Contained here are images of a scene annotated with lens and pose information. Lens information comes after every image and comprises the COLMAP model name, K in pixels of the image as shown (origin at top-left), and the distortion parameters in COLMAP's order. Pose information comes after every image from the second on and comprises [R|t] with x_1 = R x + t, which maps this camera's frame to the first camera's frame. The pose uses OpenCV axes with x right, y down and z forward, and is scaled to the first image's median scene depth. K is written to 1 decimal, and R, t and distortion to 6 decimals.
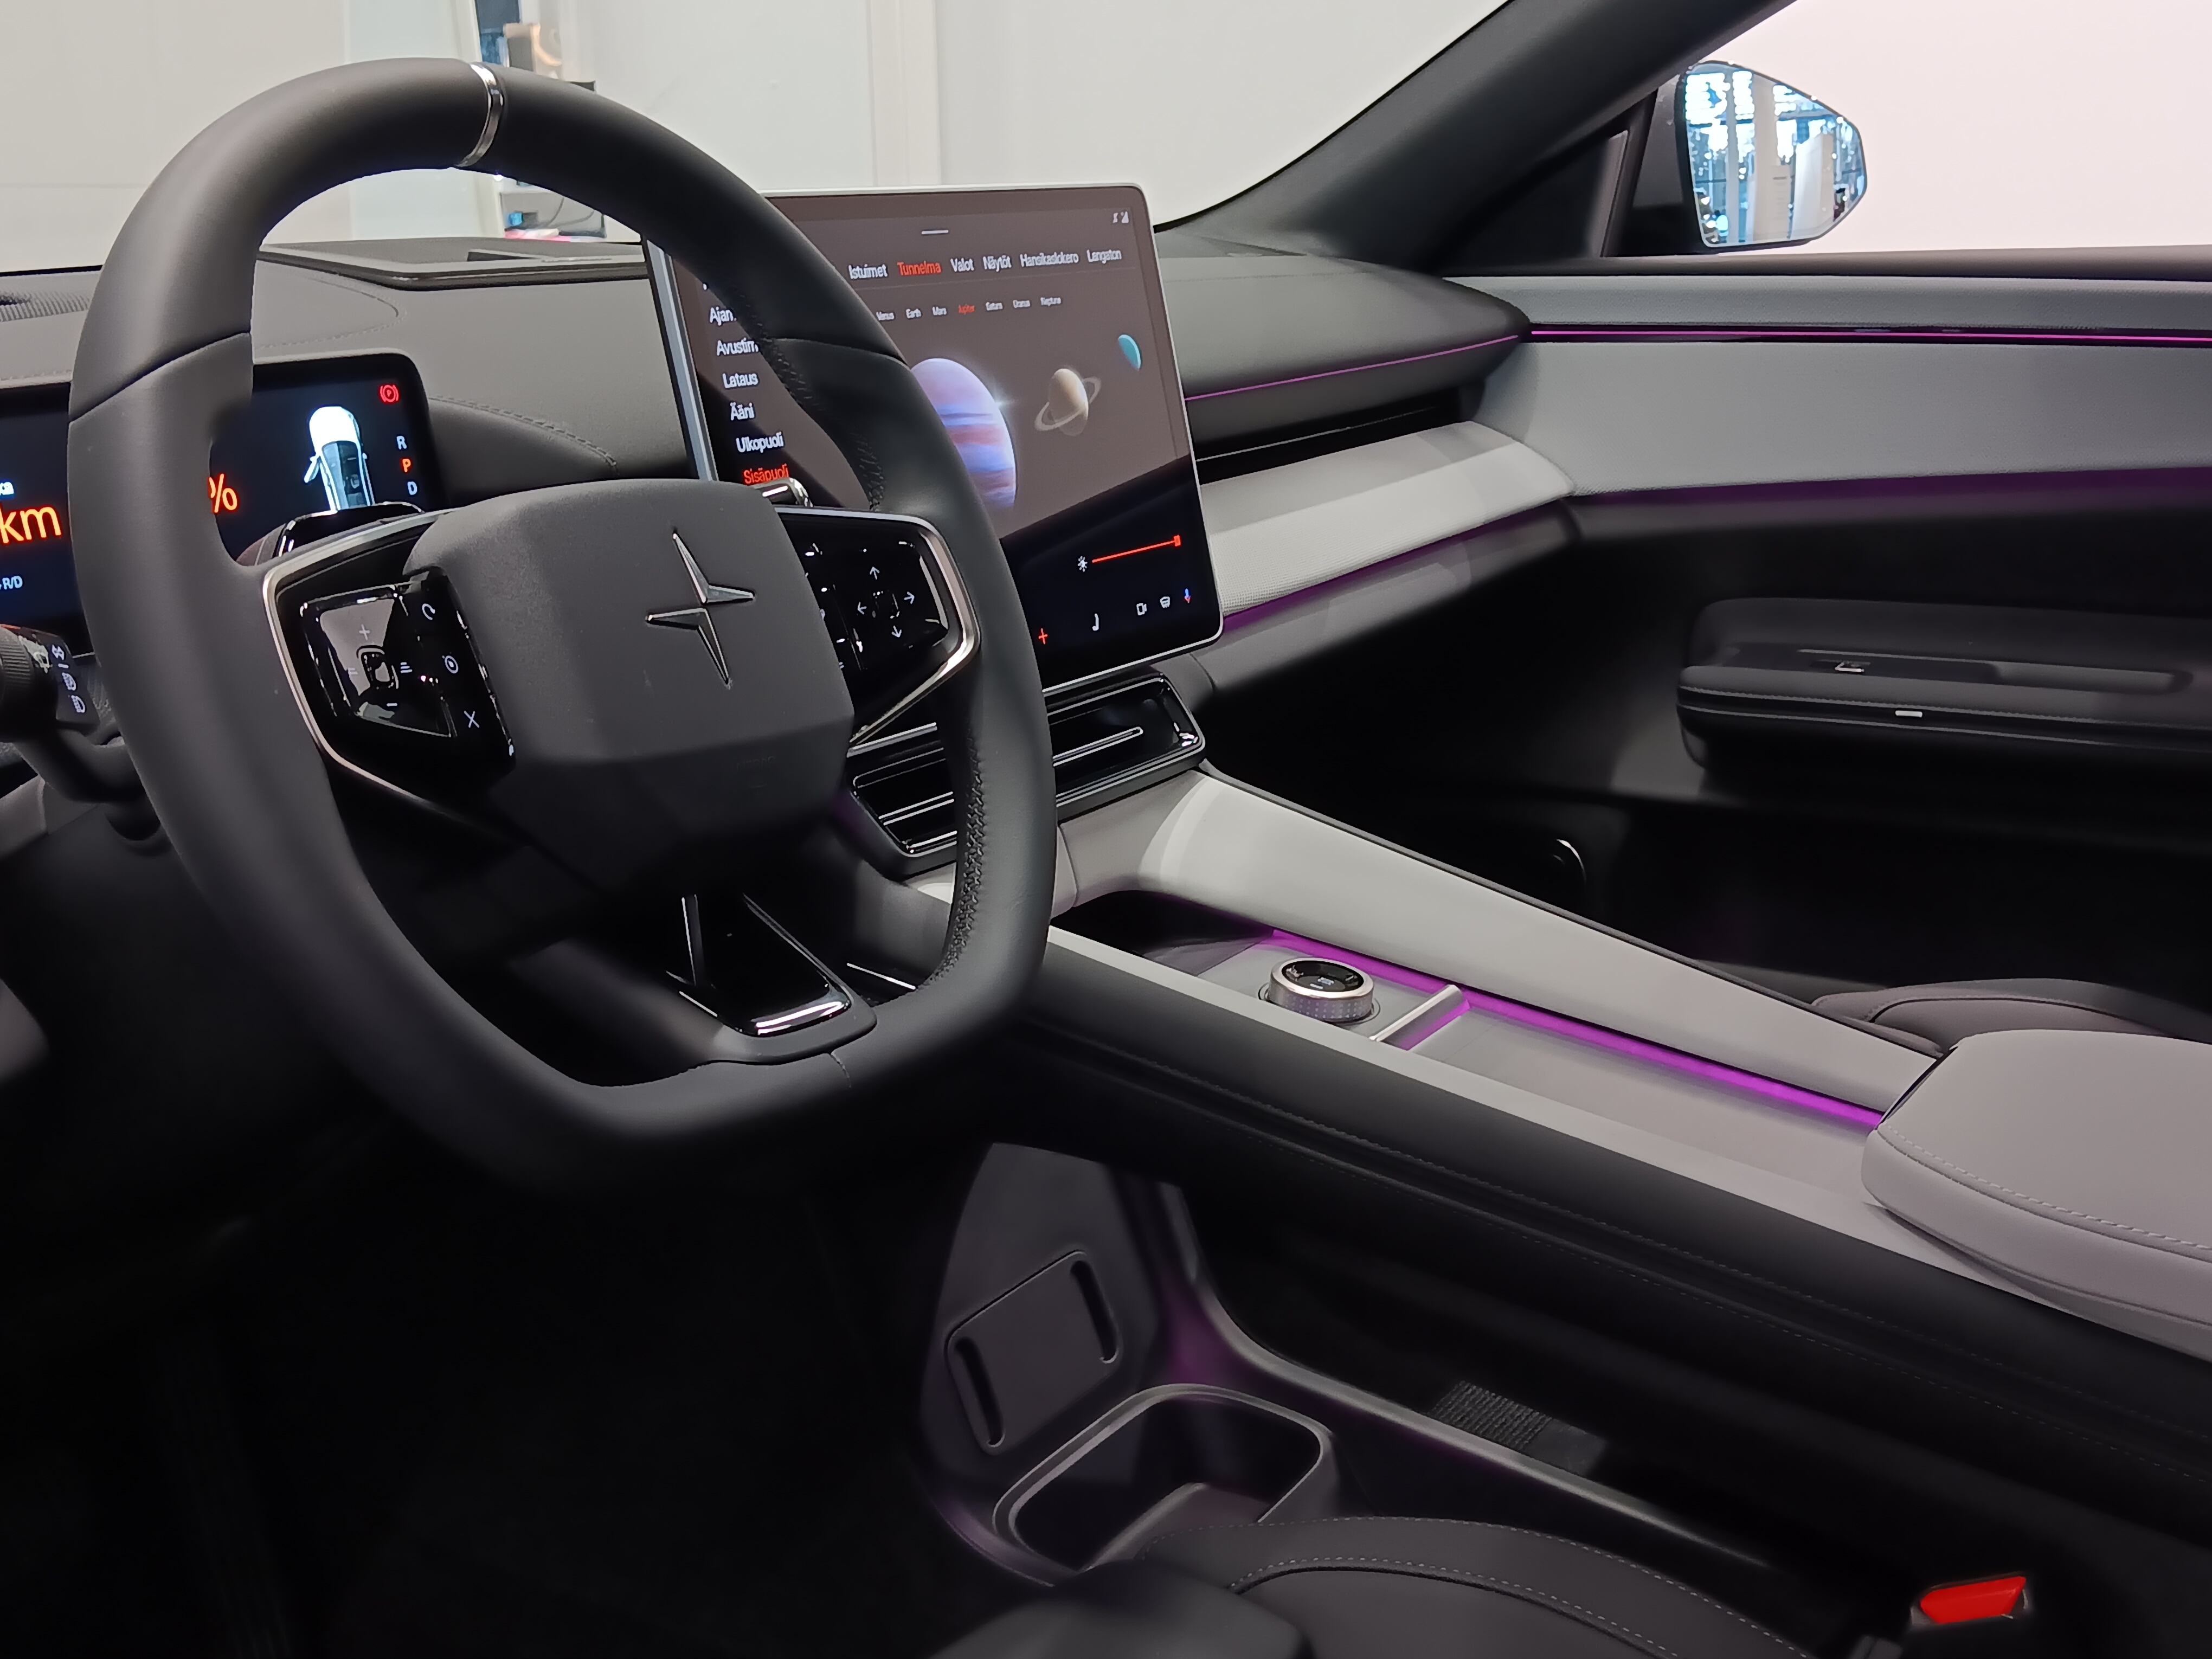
lens RADIAL K [[2663.8, 0, 1106.0], [0, 2663.8, 829.5], [0, 0, 1]] dist [0.120669, -0.011952]
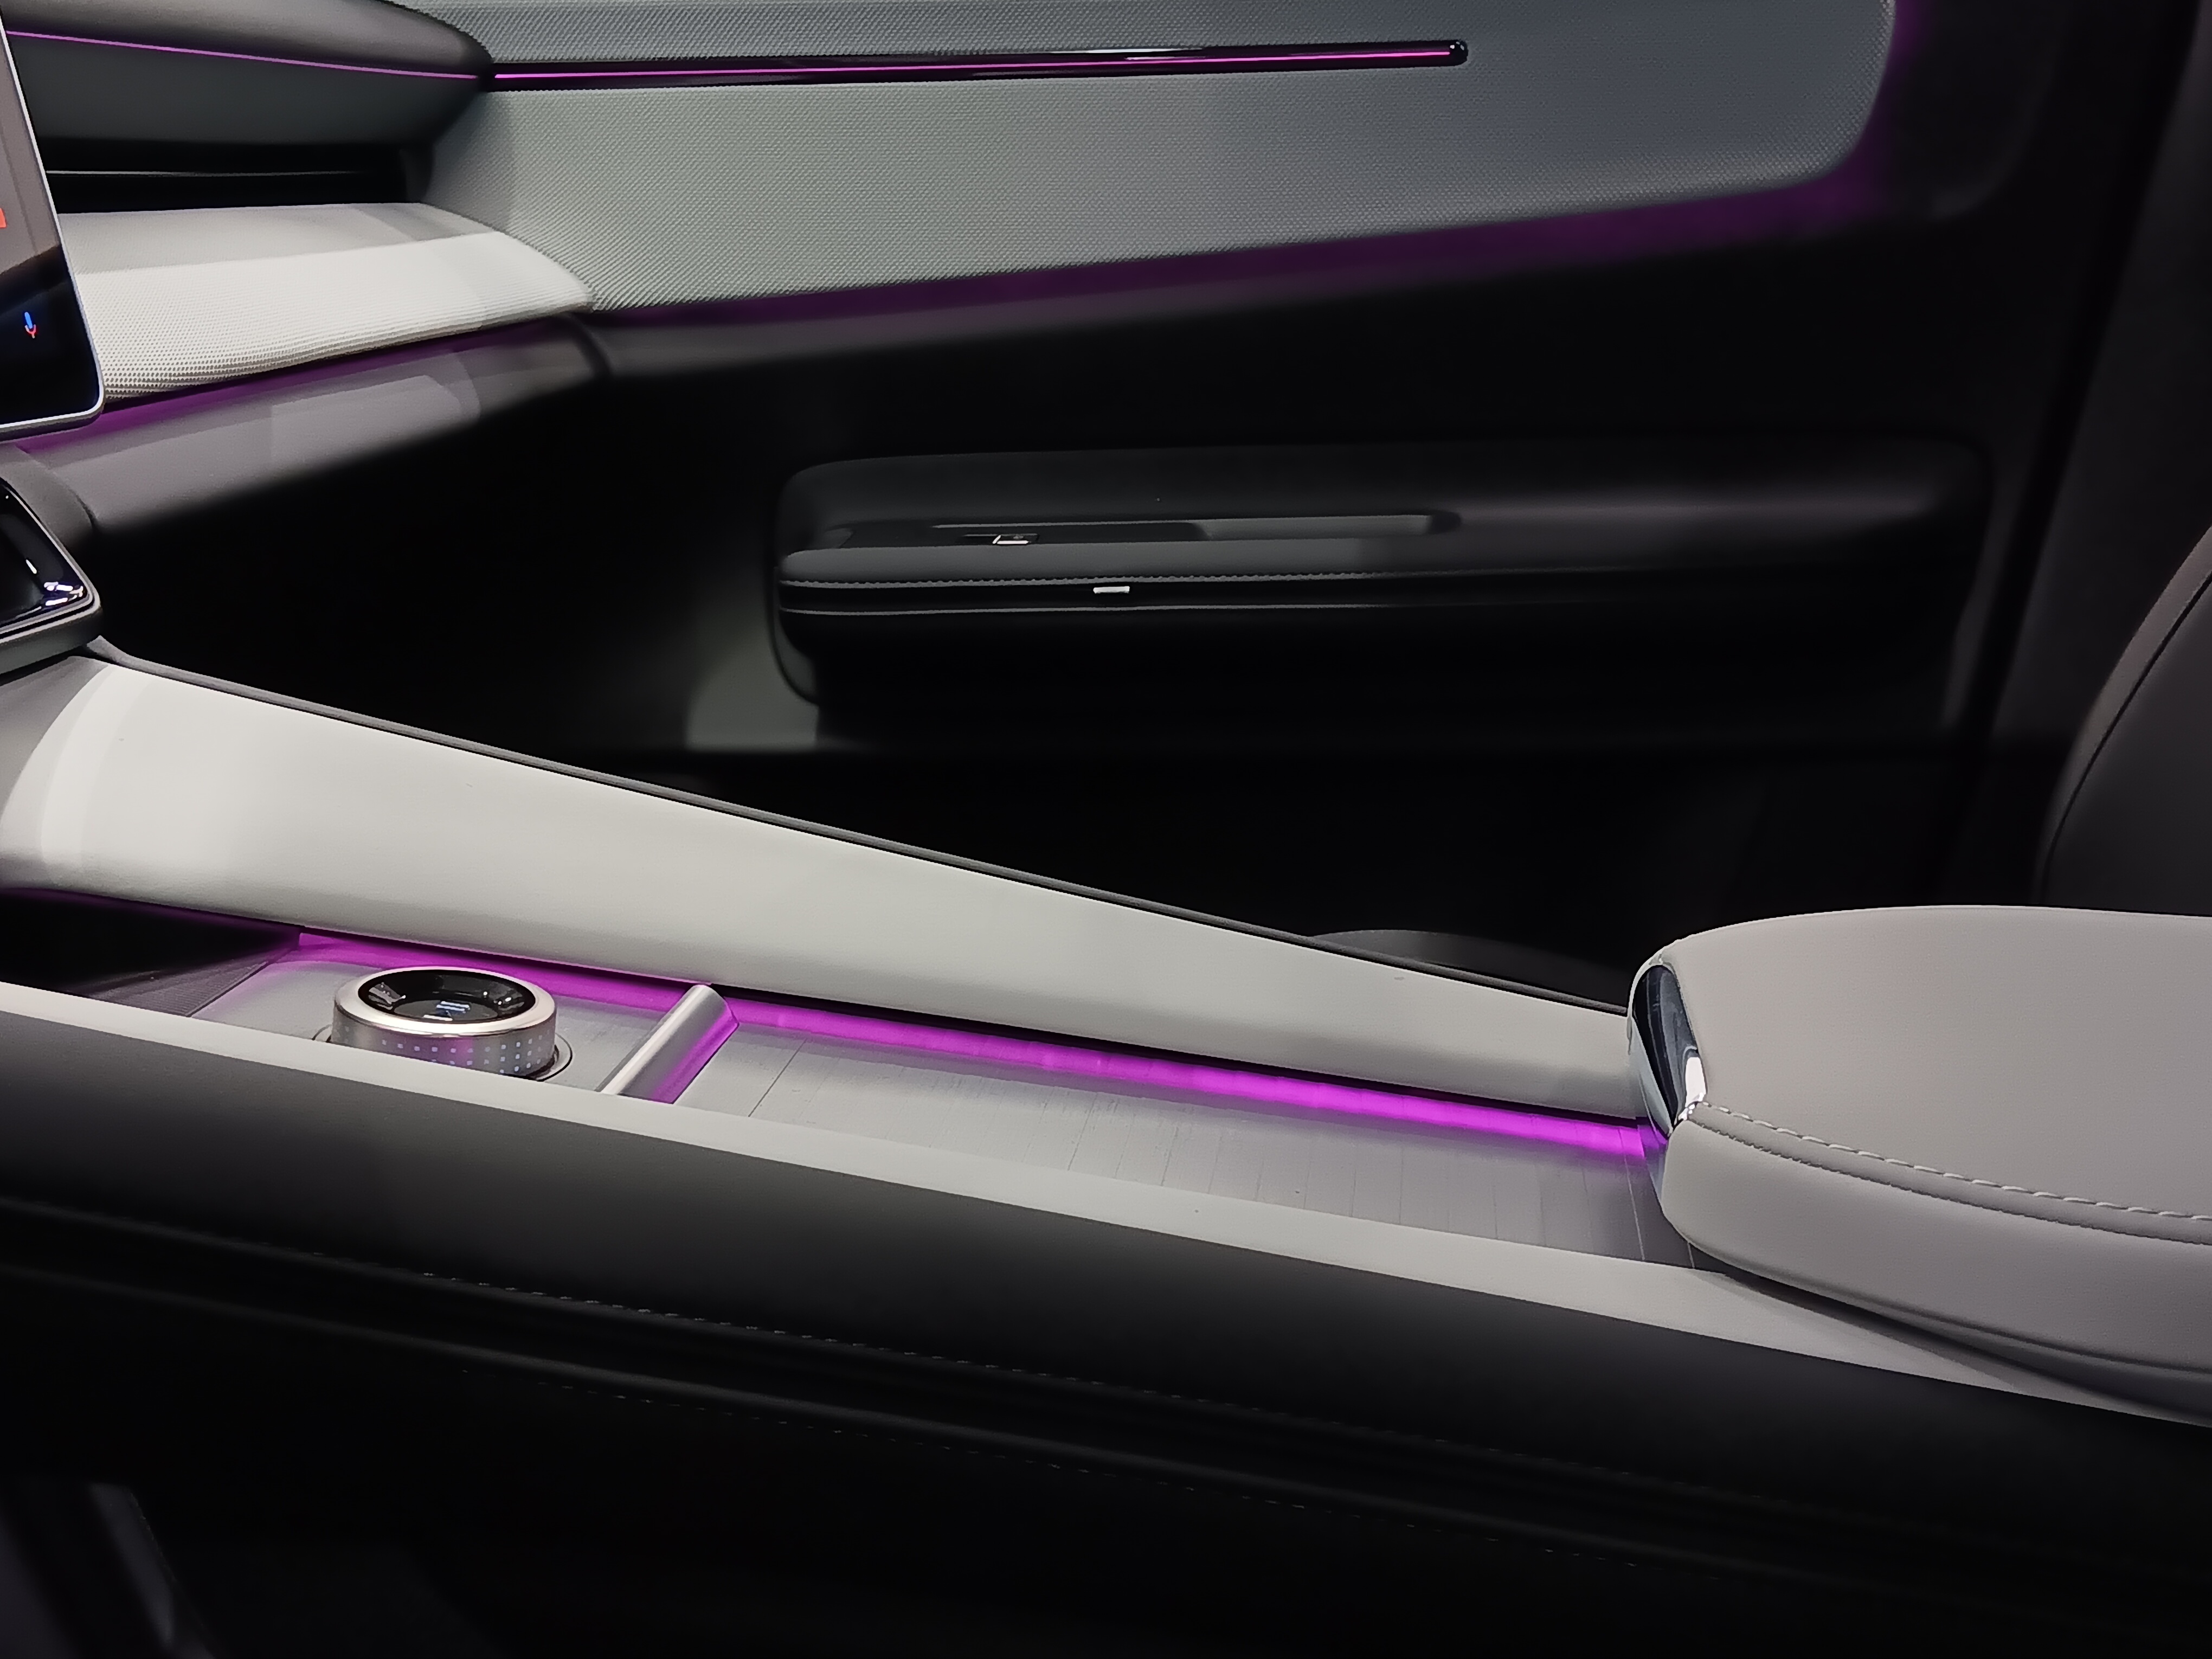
lens RADIAL K [[2663.8, 0, 1106.0], [0, 2663.8, 829.5], [0, 0, 1]] dist [0.120669, -0.011952]
pose [[0.895994, -0.085114, 0.435833, -0.017829], [0.104869, 0.994255, -0.021424, 0.038090], [-0.431506, 0.064901, 0.899773, 0.400675]]
